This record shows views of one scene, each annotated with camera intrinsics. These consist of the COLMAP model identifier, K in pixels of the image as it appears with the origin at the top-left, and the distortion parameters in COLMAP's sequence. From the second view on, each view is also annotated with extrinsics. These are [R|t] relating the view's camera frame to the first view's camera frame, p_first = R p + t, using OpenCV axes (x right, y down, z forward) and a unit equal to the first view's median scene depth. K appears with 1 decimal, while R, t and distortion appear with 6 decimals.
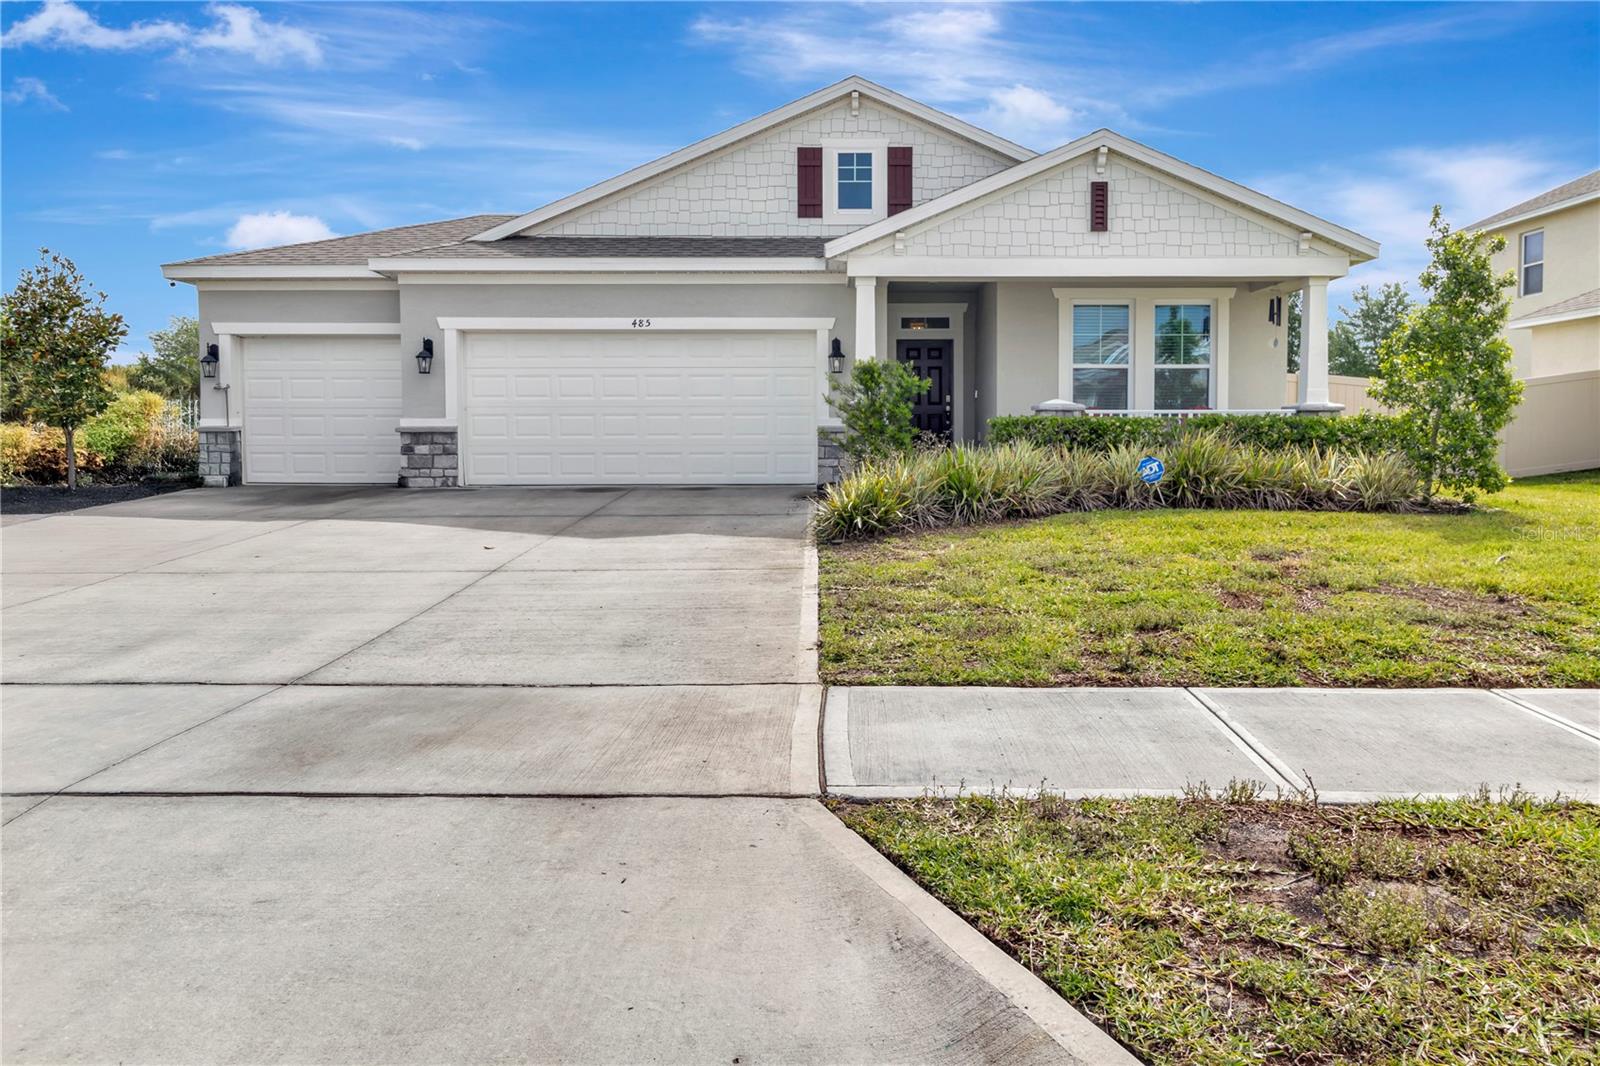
lens RADIAL K [[1037.8, 0, 795.3], [0, 1037.8, 521.2], [0, 0, 1]] dist [-0.000275, -0.002191]
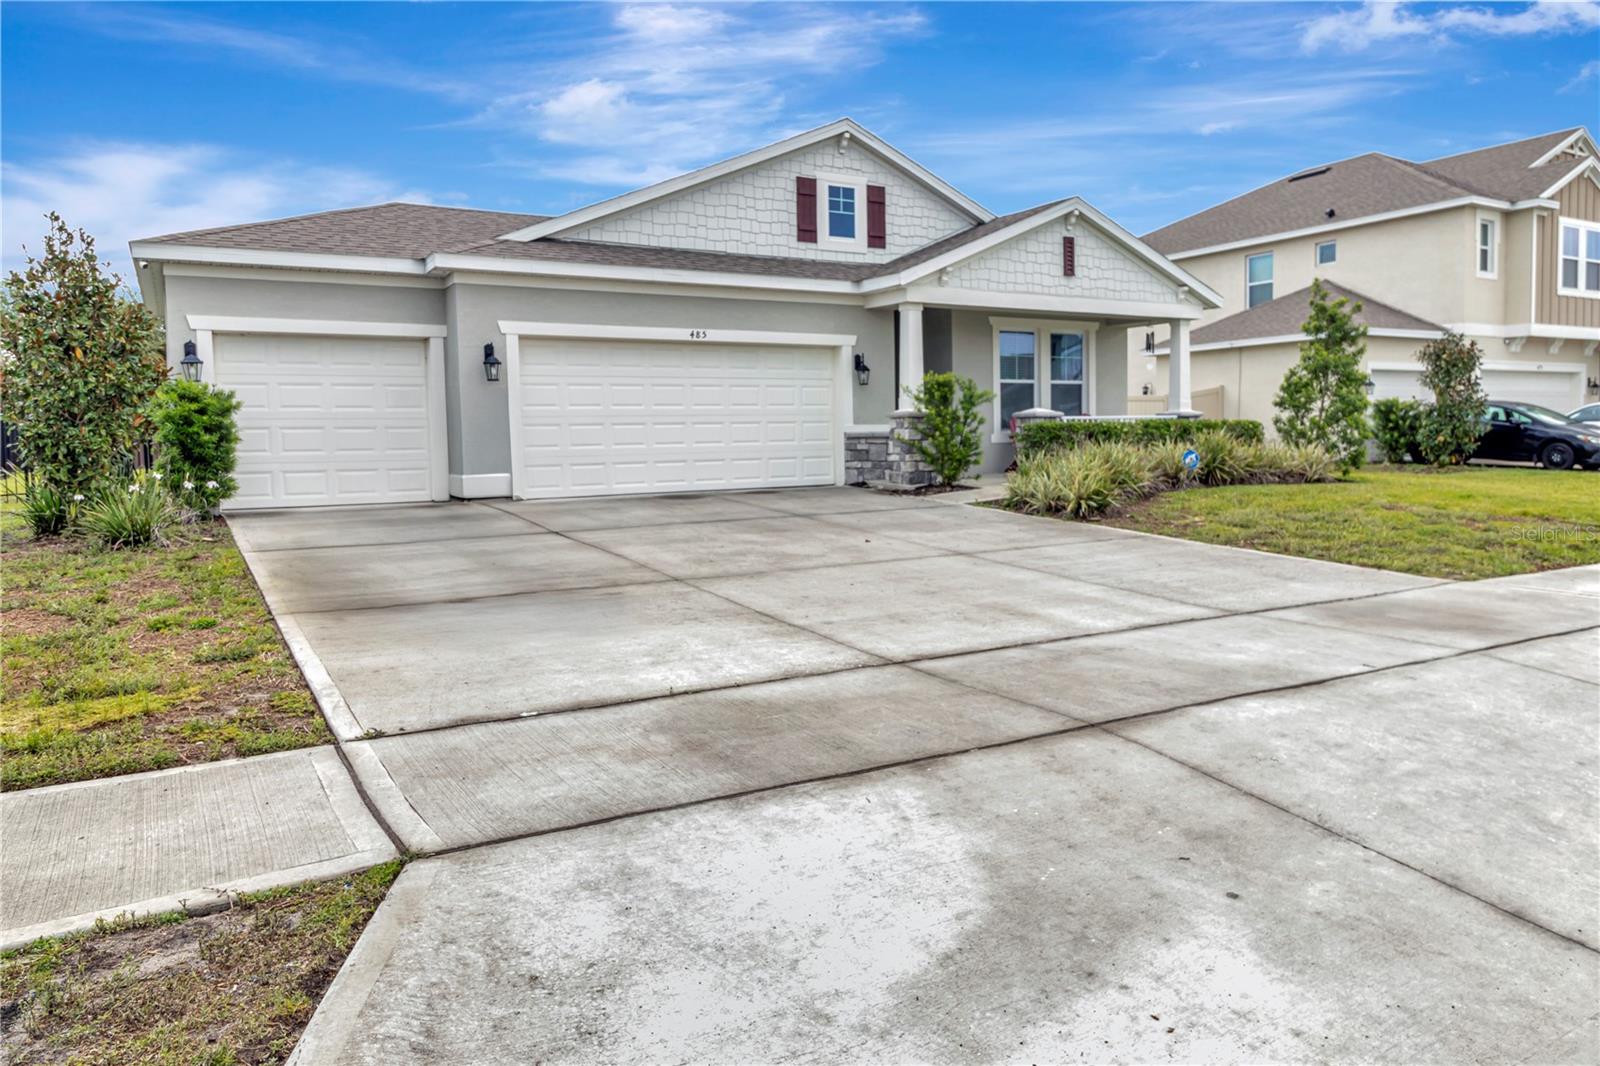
lens RADIAL K [[1142.2, 0, 805.8], [0, 1142.2, 532.0], [0, 0, 1]] dist [0.007692, 0.002562]
pose [[0.851203, -0.057403, 0.521688, -0.635890], [0.062917, 0.997993, 0.007154, 0.002515], [-0.521052, 0.026734, 0.853106, -0.013992]]
